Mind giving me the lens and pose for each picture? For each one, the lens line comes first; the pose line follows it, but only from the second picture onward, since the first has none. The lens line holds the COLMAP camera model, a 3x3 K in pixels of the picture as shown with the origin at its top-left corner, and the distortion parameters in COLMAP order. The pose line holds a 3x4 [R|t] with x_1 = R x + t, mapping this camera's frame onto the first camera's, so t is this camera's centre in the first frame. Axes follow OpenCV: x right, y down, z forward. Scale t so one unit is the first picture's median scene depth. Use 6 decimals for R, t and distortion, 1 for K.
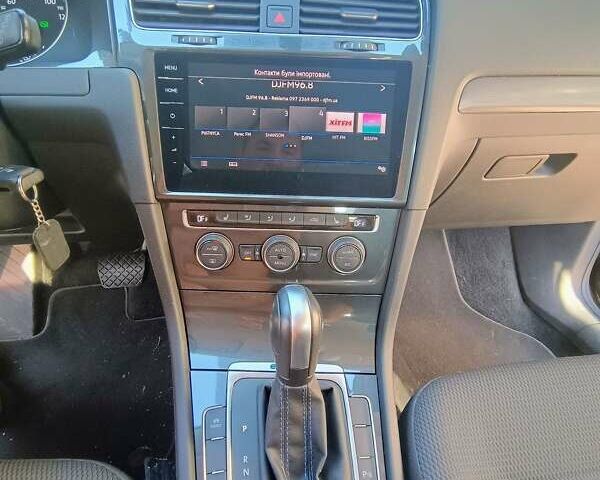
lens RADIAL K [[613.1, 0, 299.7], [0, 613.1, 252.3], [0, 0, 1]] dist [-0.118060, 0.638096]
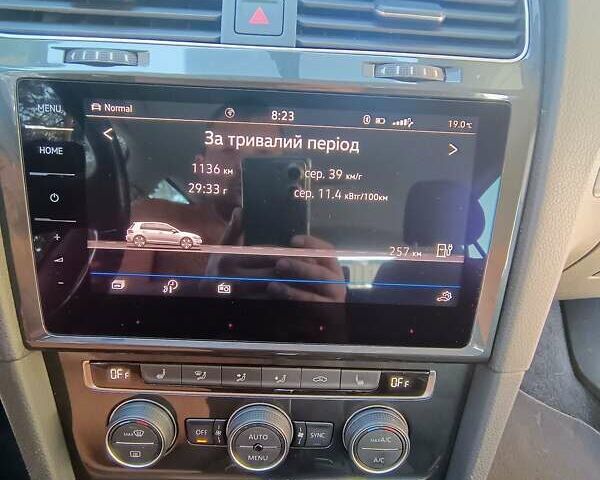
lens RADIAL K [[585.2, 0, 300.0], [0, 585.2, 240.0], [0, 0, 1]] dist [0.066855, -0.165087]
pose [[0.999925, 0.012054, -0.002095, 0.005281], [-0.012094, 0.999725, -0.020090, -0.173354], [0.001852, 0.020114, 0.999796, 0.474267]]
